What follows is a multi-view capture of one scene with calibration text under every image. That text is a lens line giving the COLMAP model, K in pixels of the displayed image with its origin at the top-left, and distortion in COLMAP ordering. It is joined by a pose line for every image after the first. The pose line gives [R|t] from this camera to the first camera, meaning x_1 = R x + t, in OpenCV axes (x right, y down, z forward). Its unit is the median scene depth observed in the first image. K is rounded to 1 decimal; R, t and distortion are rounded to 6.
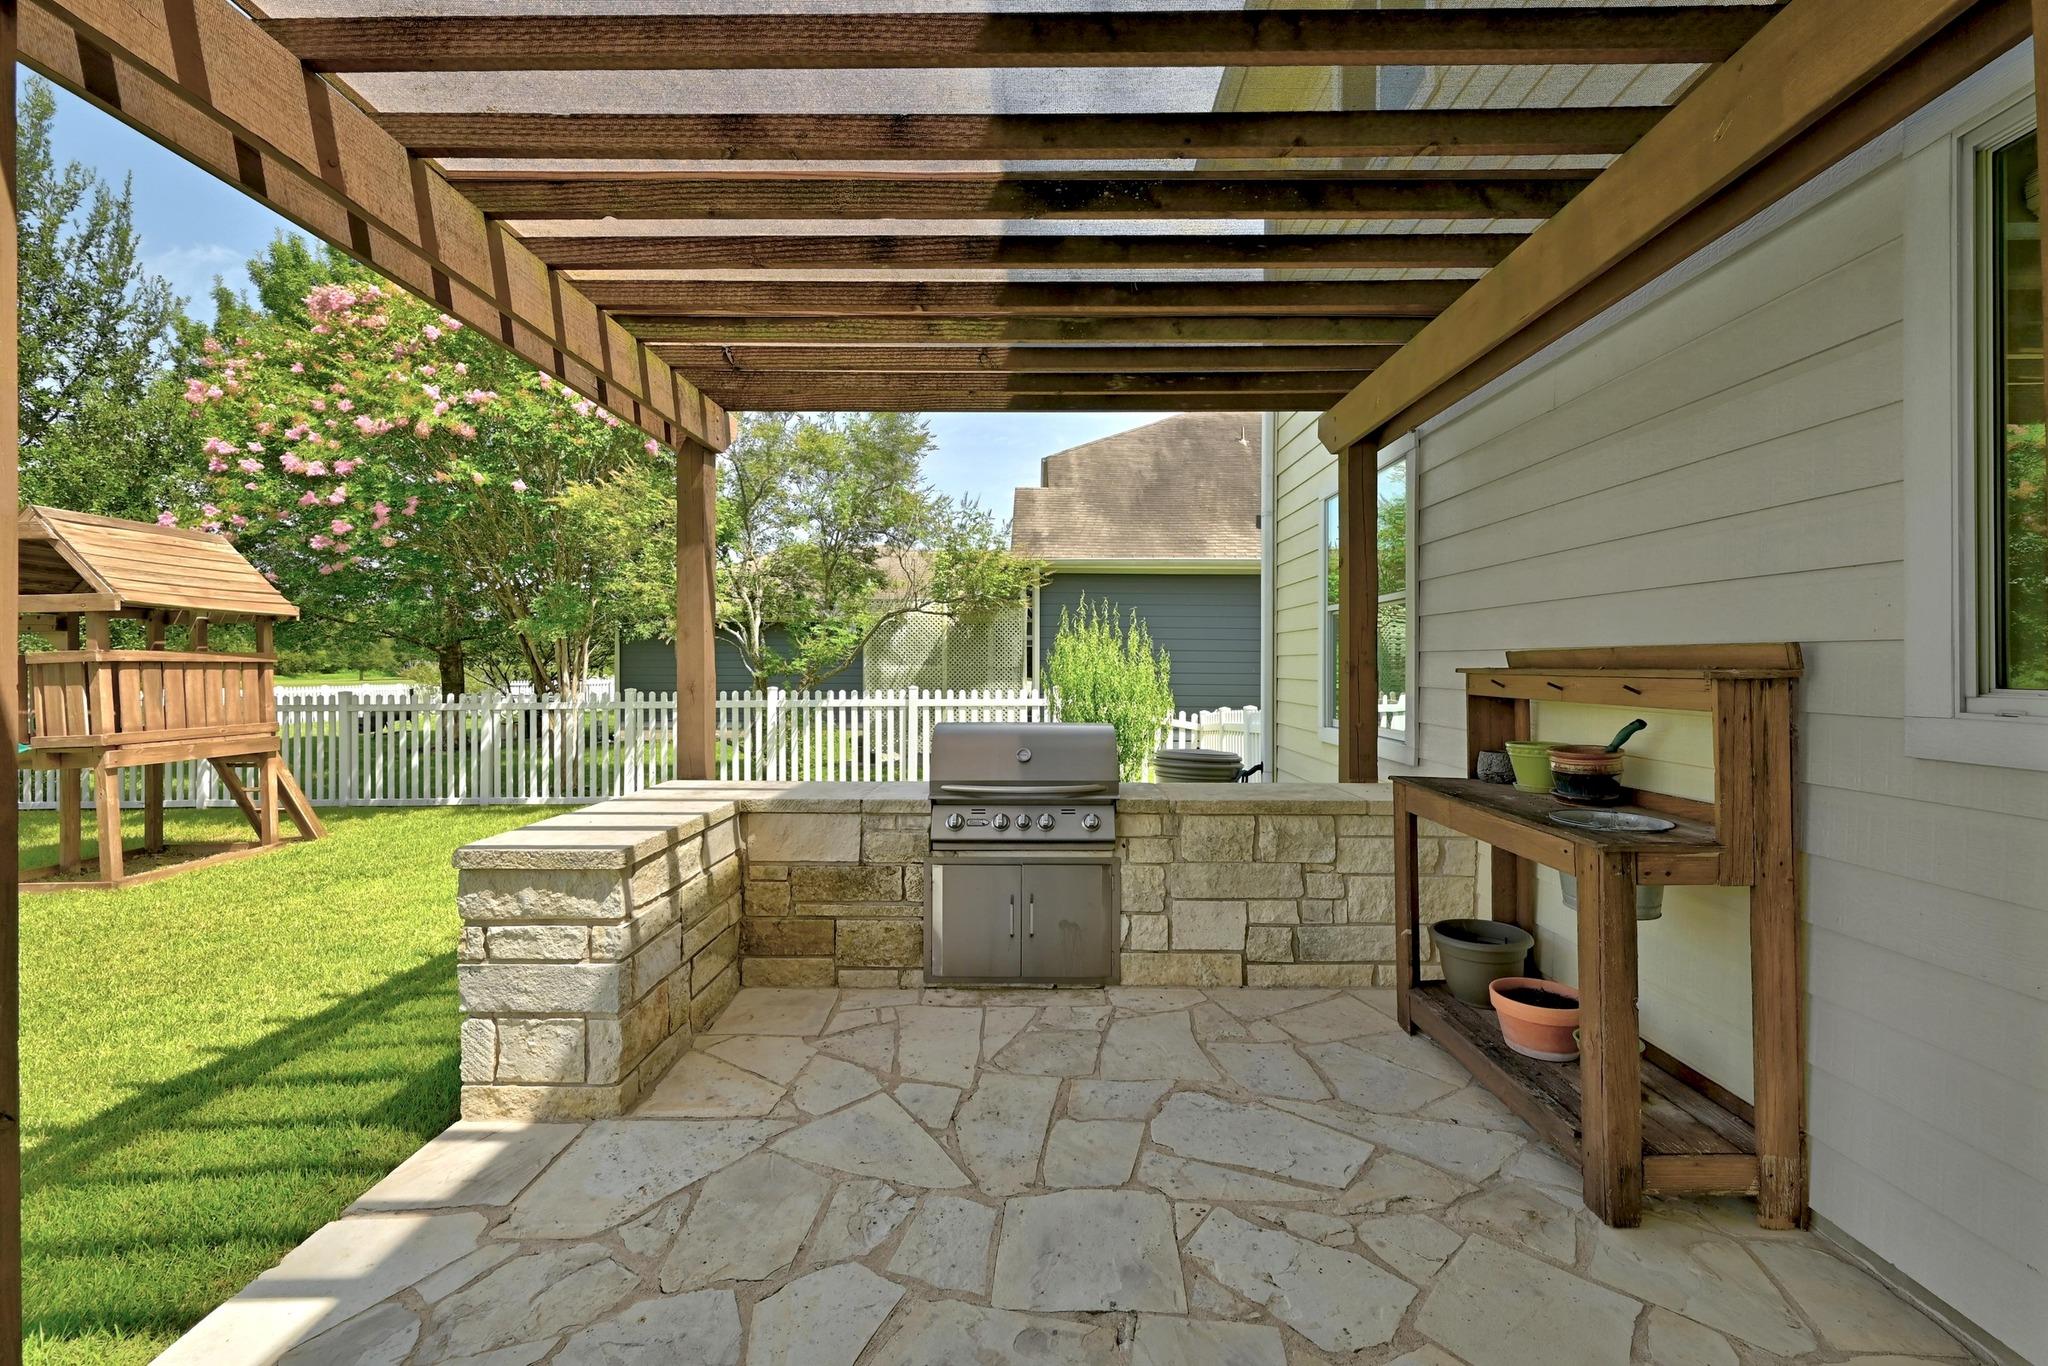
lens RADIAL K [[828.2, 0, 1024.0], [0, 828.2, 683.0], [0, 0, 1]] dist [0.031349, 0.000032]
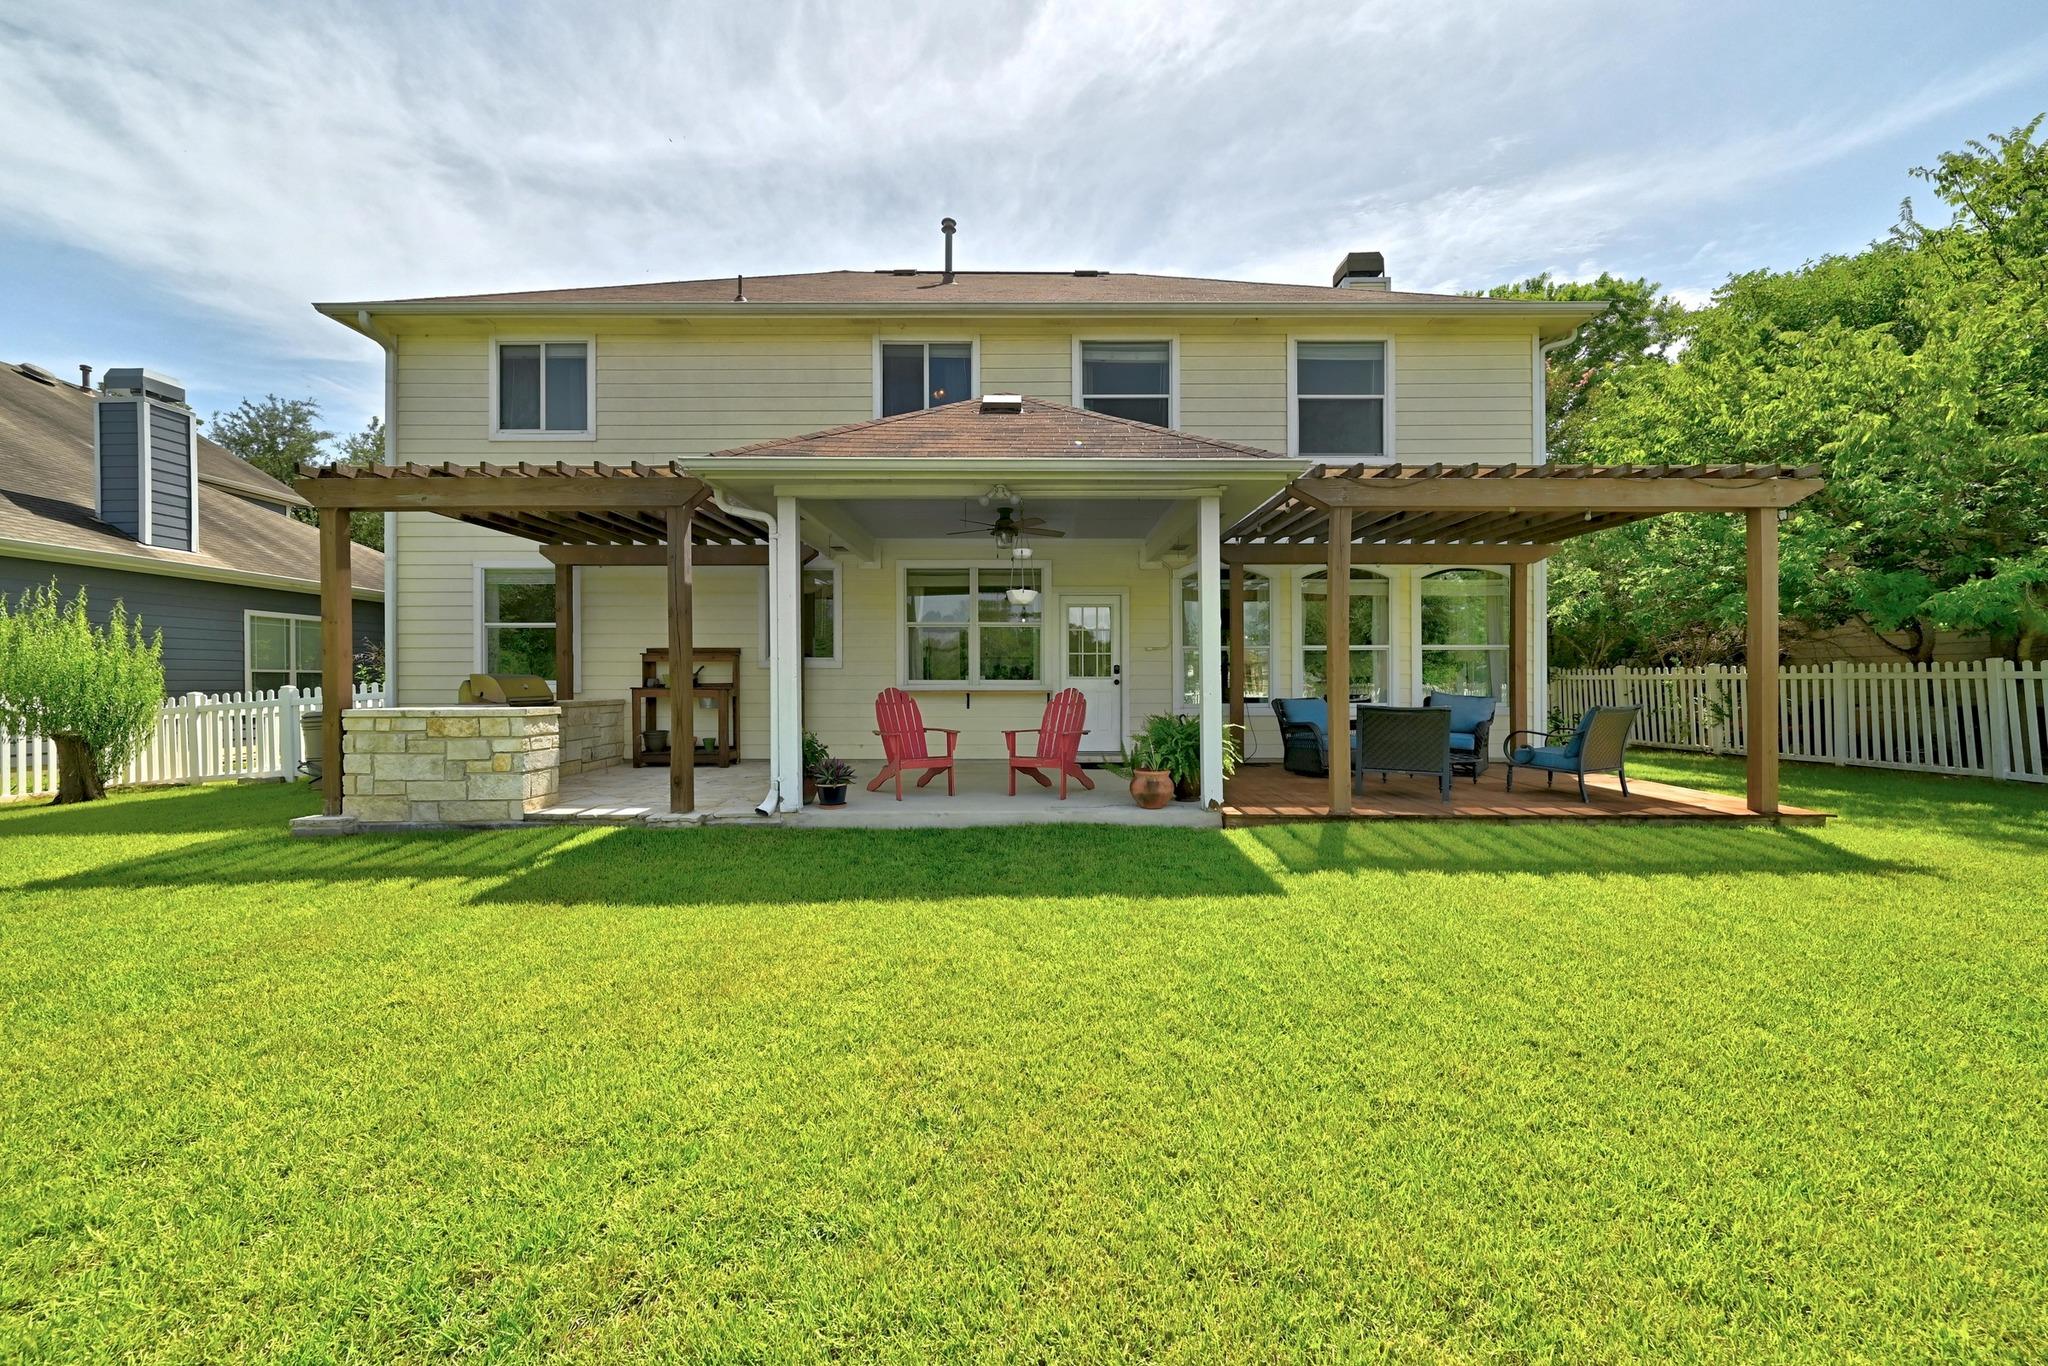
lens RADIAL K [[757.1, 0, 1024.0], [0, 757.1, 683.0], [0, 0, 1]] dist [0.000860, -0.000012]
pose [[-0.002226, -0.005055, 0.999985, -2.783642], [0.001359, 0.999986, 0.005058, 0.103474], [-0.999997, 0.001371, -0.002220, -0.483689]]
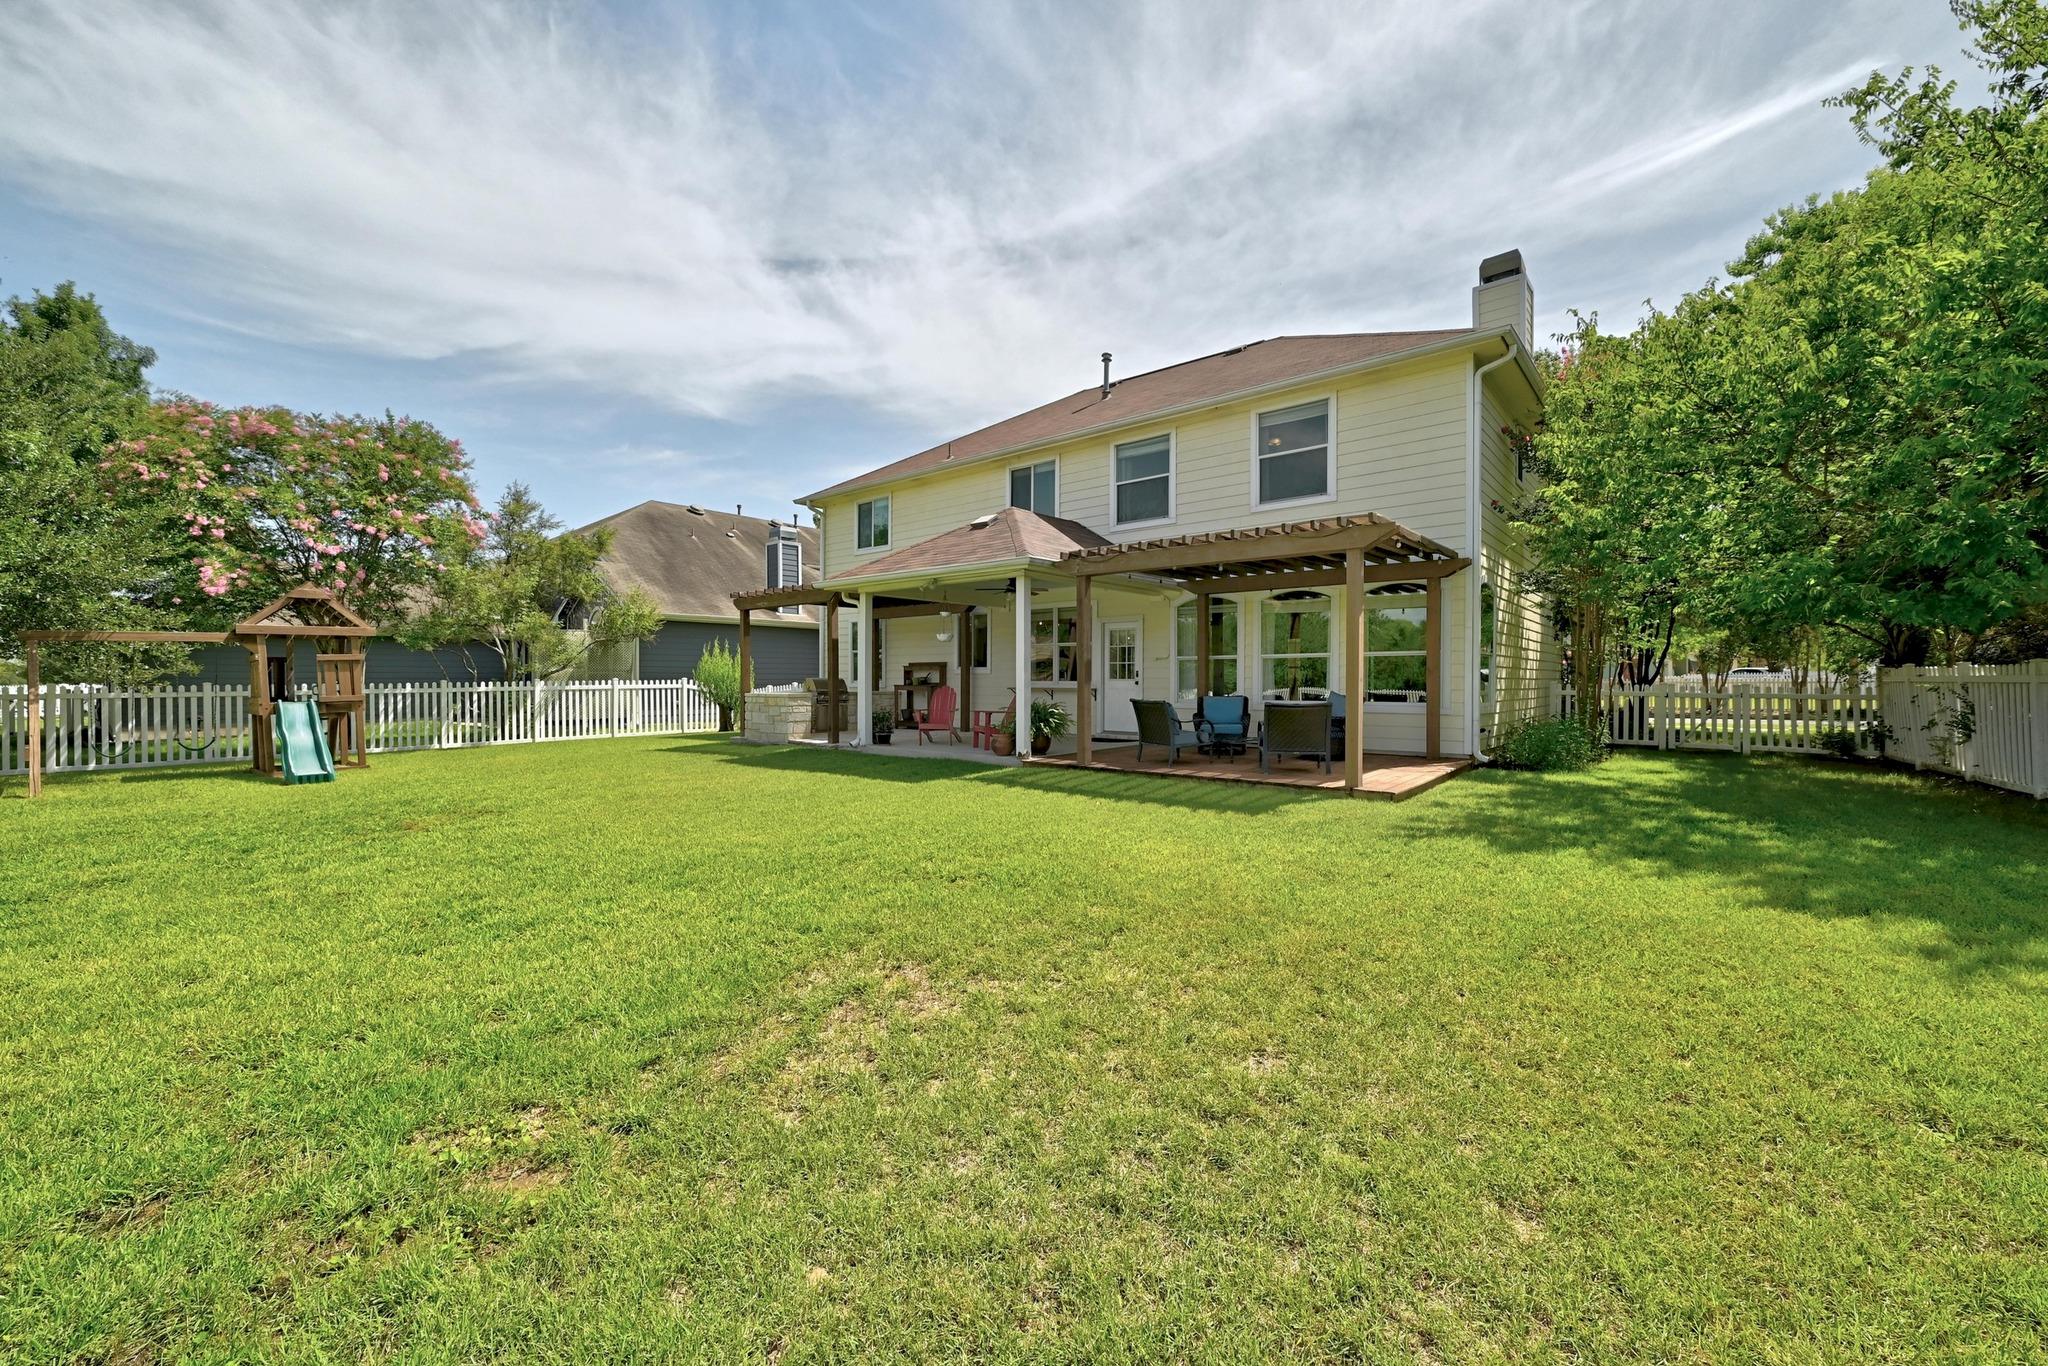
lens RADIAL K [[828.2, 0, 1024.0], [0, 828.2, 683.0], [0, 0, 1]] dist [0.031349, 0.000032]
pose [[0.641825, -0.018683, 0.766623, -3.985397], [0.011956, 0.999825, 0.014356, 0.031772], [-0.766758, -0.000048, 0.641936, -3.992227]]
